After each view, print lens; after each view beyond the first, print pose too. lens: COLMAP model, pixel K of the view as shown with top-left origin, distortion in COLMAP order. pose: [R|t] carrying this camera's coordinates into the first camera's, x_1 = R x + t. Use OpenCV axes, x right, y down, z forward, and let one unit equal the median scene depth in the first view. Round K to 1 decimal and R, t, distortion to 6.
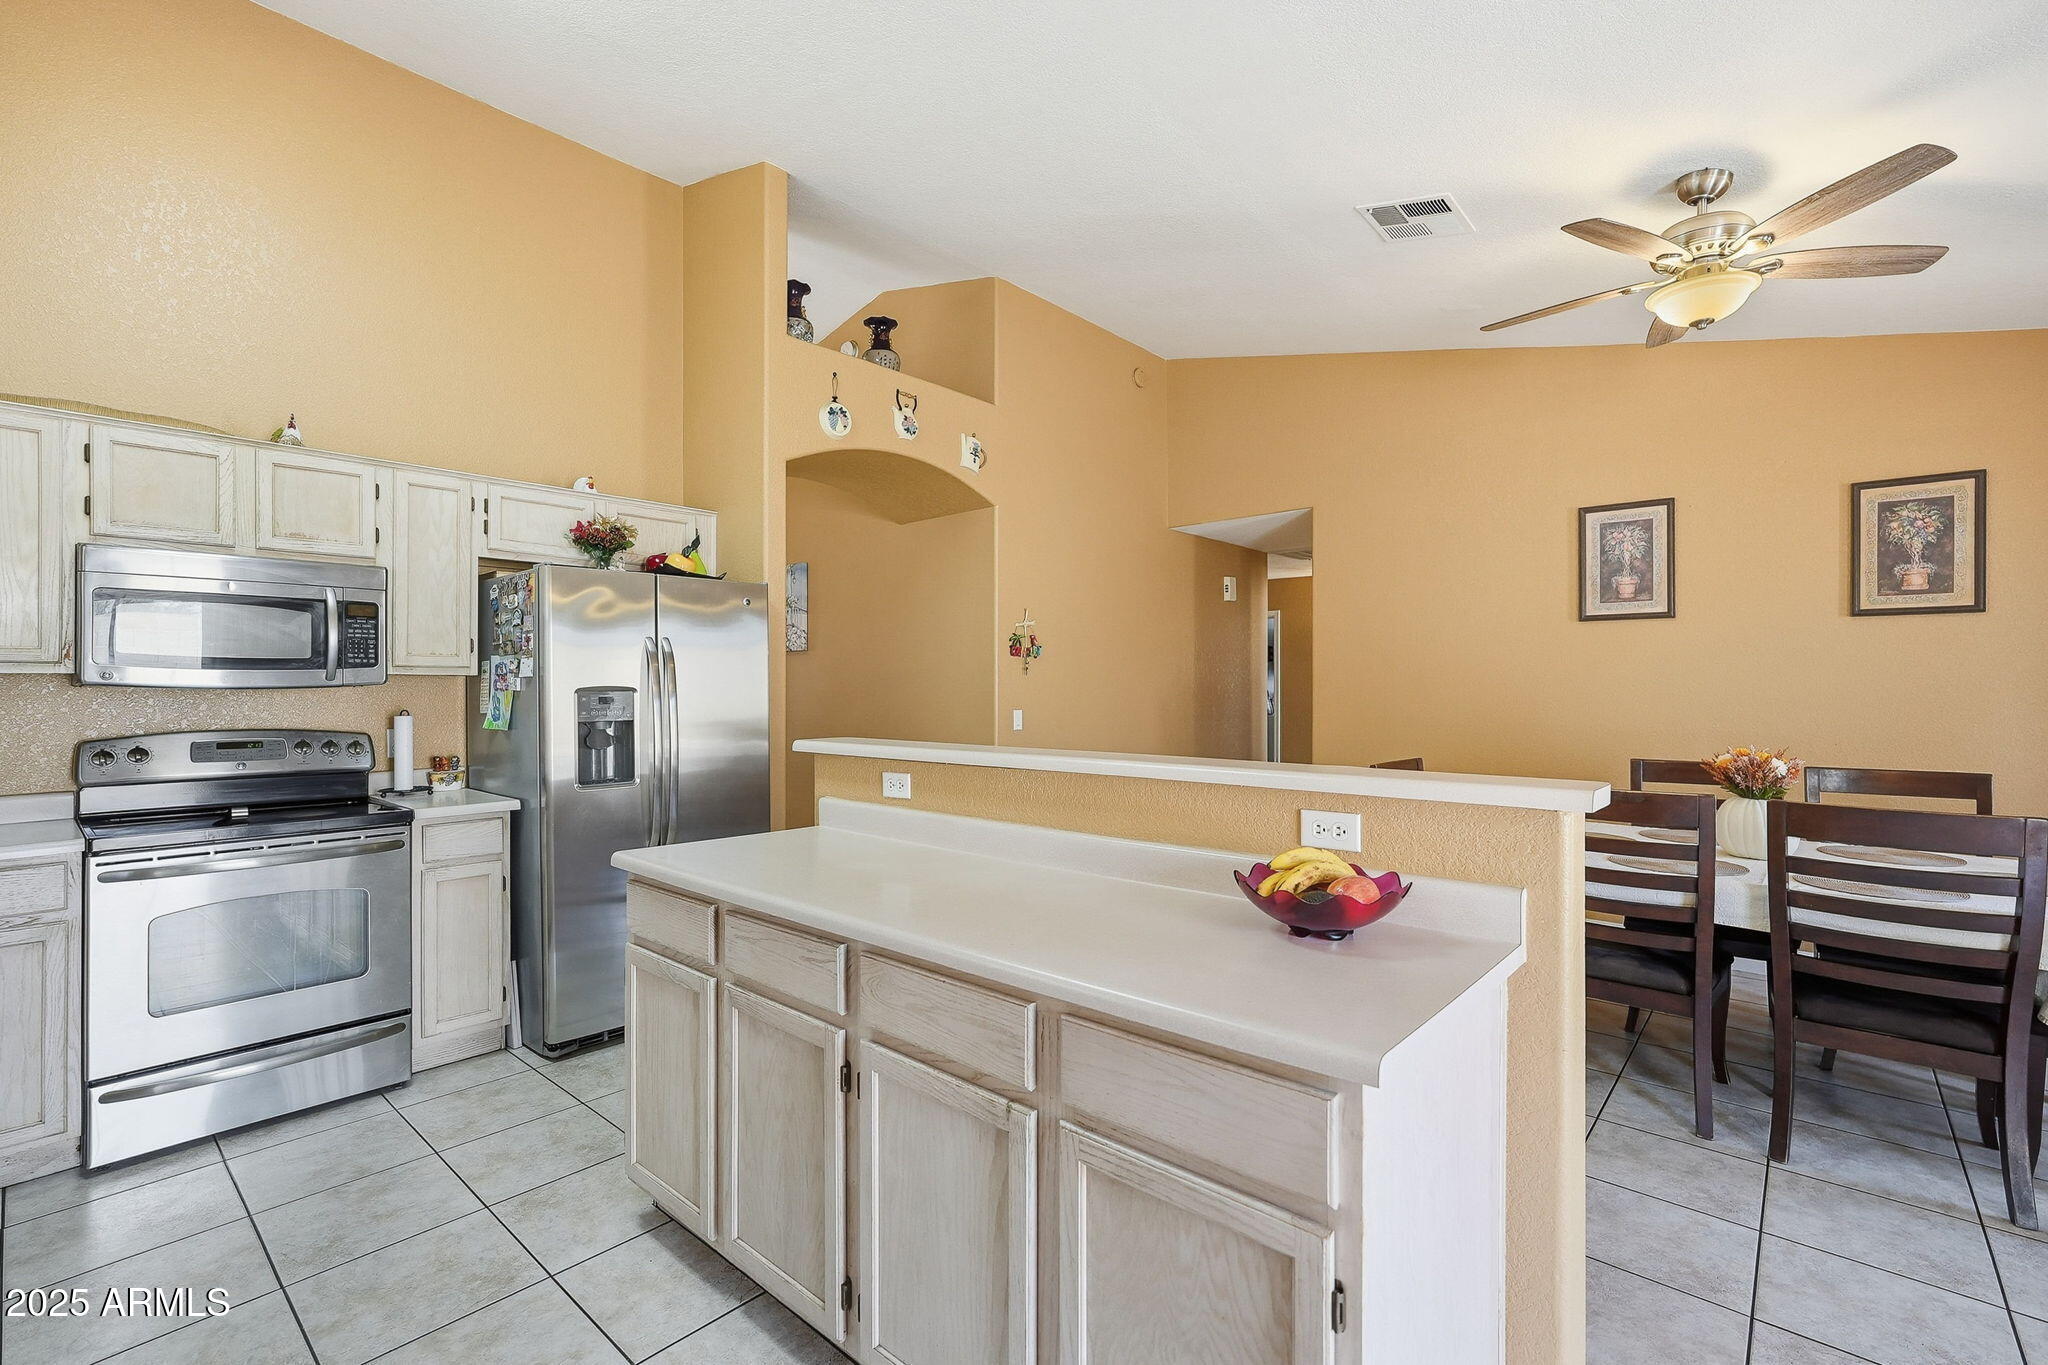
lens RADIAL K [[908.8, 0, 1024.0], [0, 908.8, 682.5], [0, 0, 1]] dist [-0.013418, 0.008693]
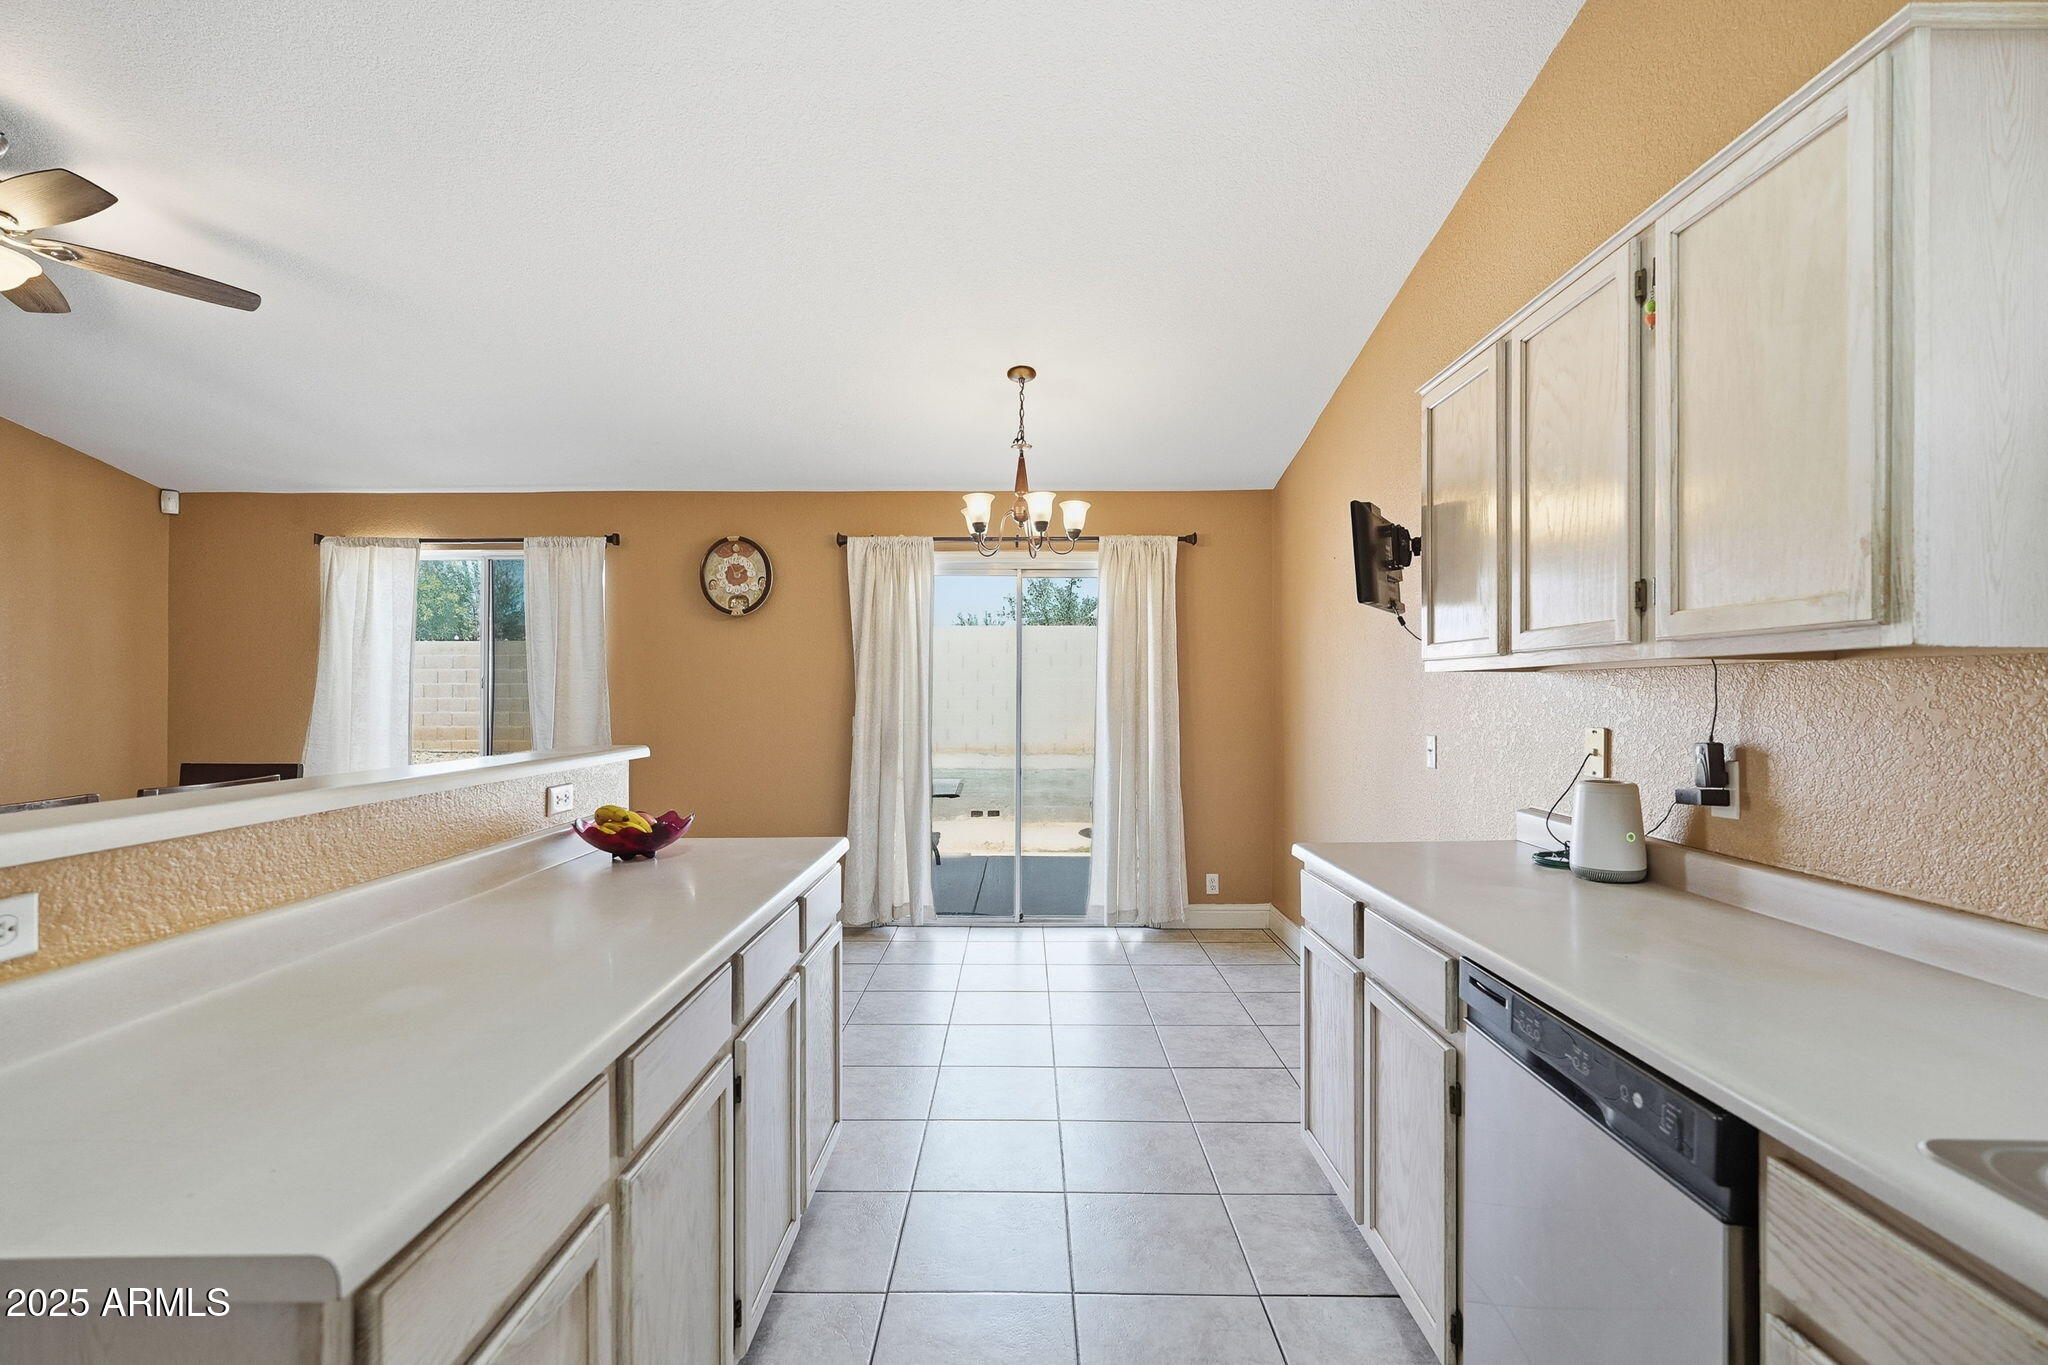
lens RADIAL K [[915.7, 0, 1011.6], [0, 915.7, 687.8], [0, 0, 1]] dist [-0.021131, 0.012266]
pose [[-0.650559, 0.000643, 0.759456, -0.517344], [-0.003789, 0.999984, -0.004092, 0.004669], [-0.759446, -0.005539, -0.650546, 0.658304]]
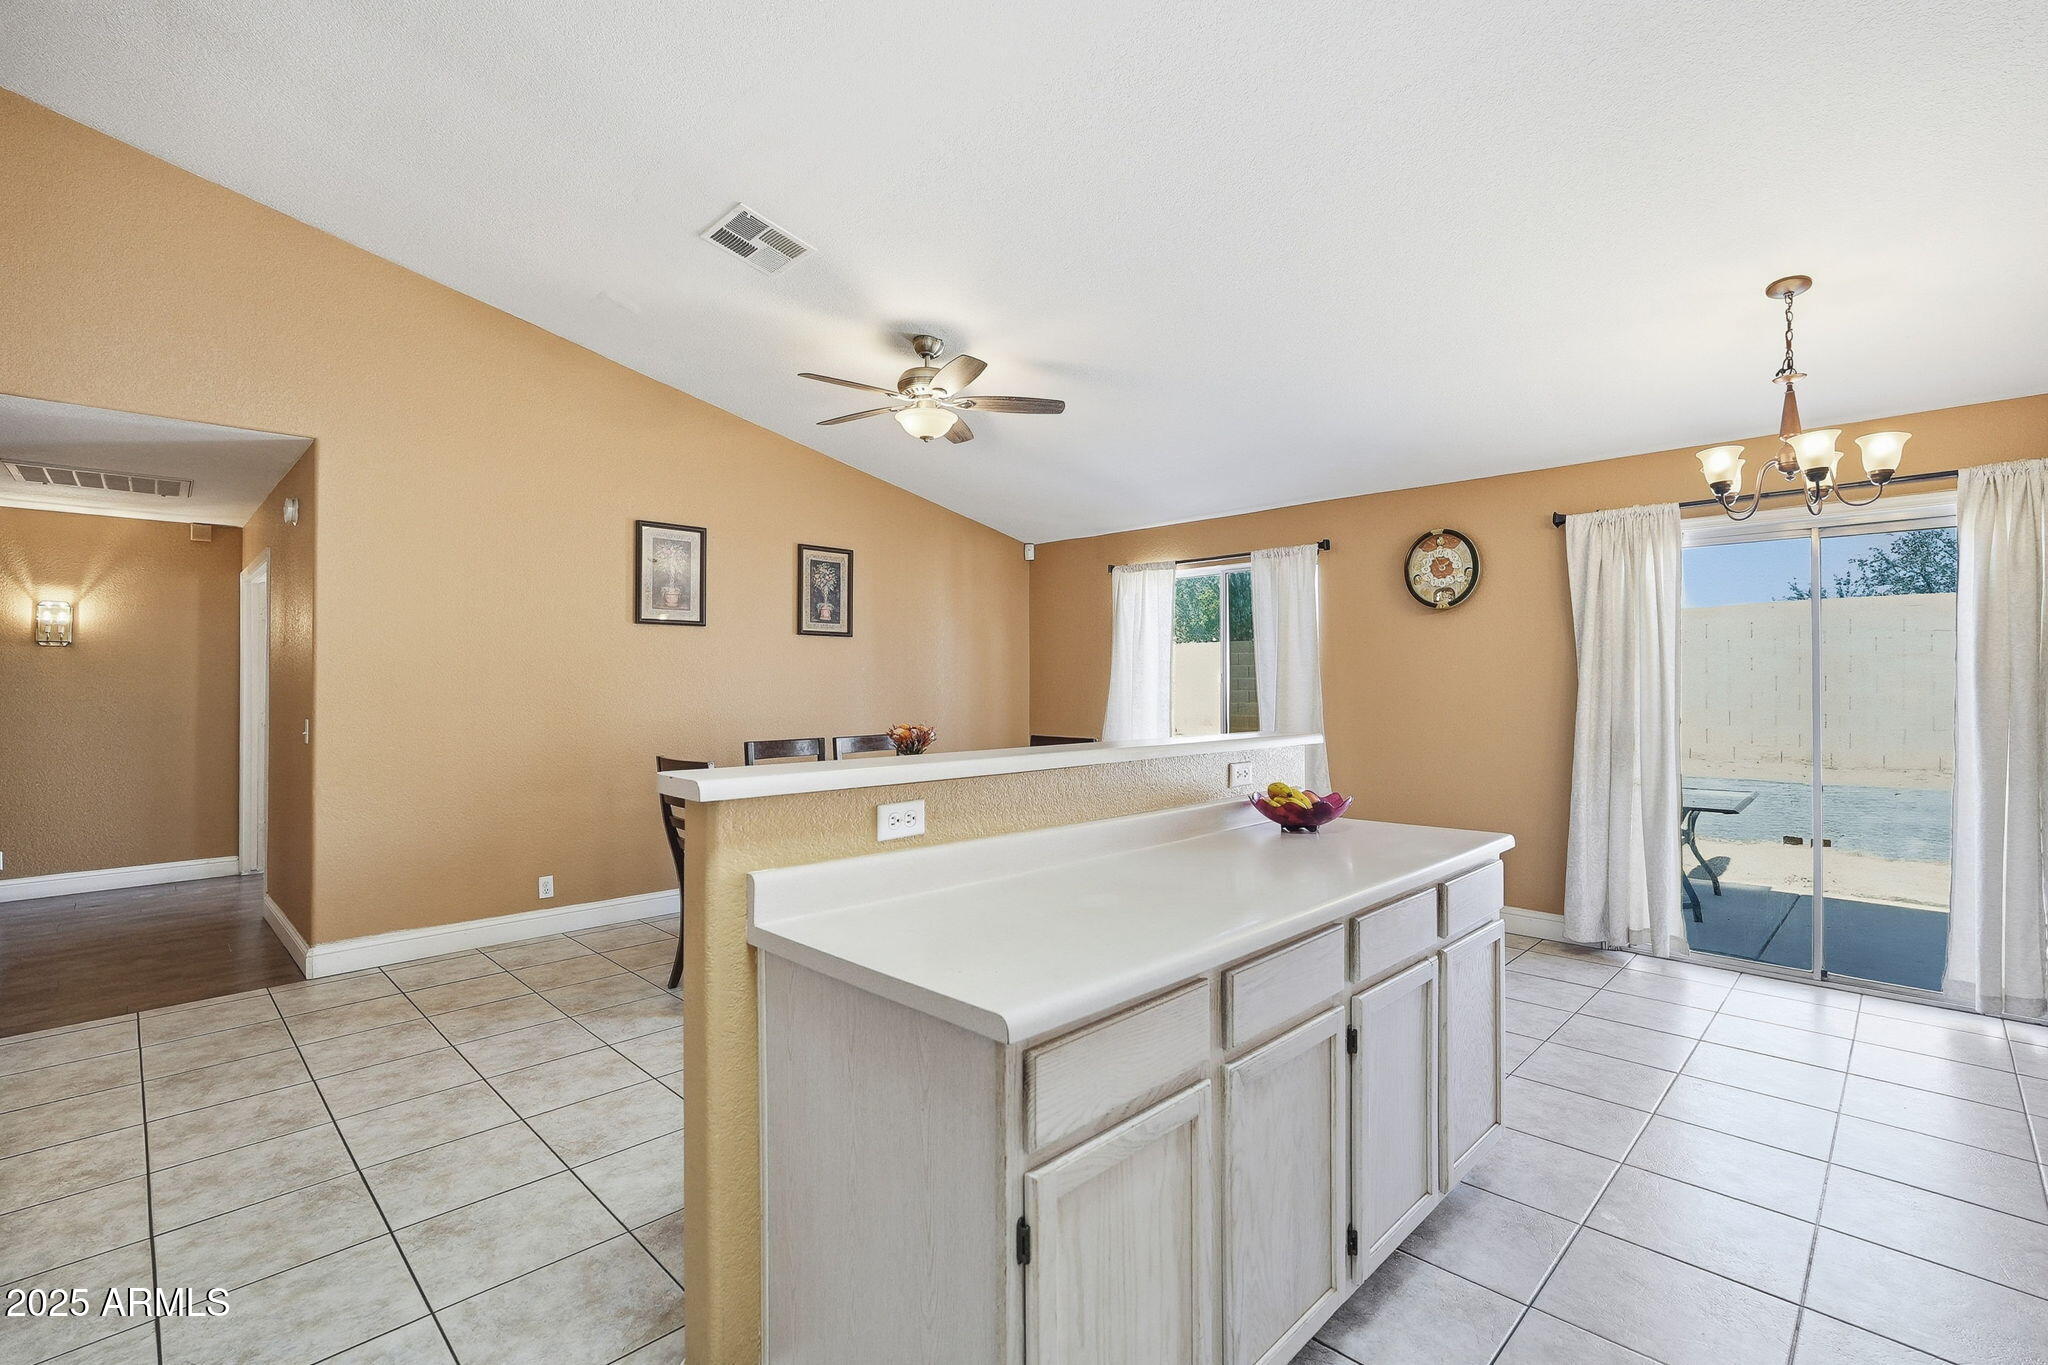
lens RADIAL K [[908.8, 0, 1024.0], [0, 908.8, 682.5], [0, 0, 1]] dist [-0.013418, 0.008693]
pose [[0.065289, 0.000219, 0.997866, -0.600256], [-0.002161, 0.999998, -0.000078, 0.004448], [-0.997864, -0.002151, 0.065290, 0.615901]]
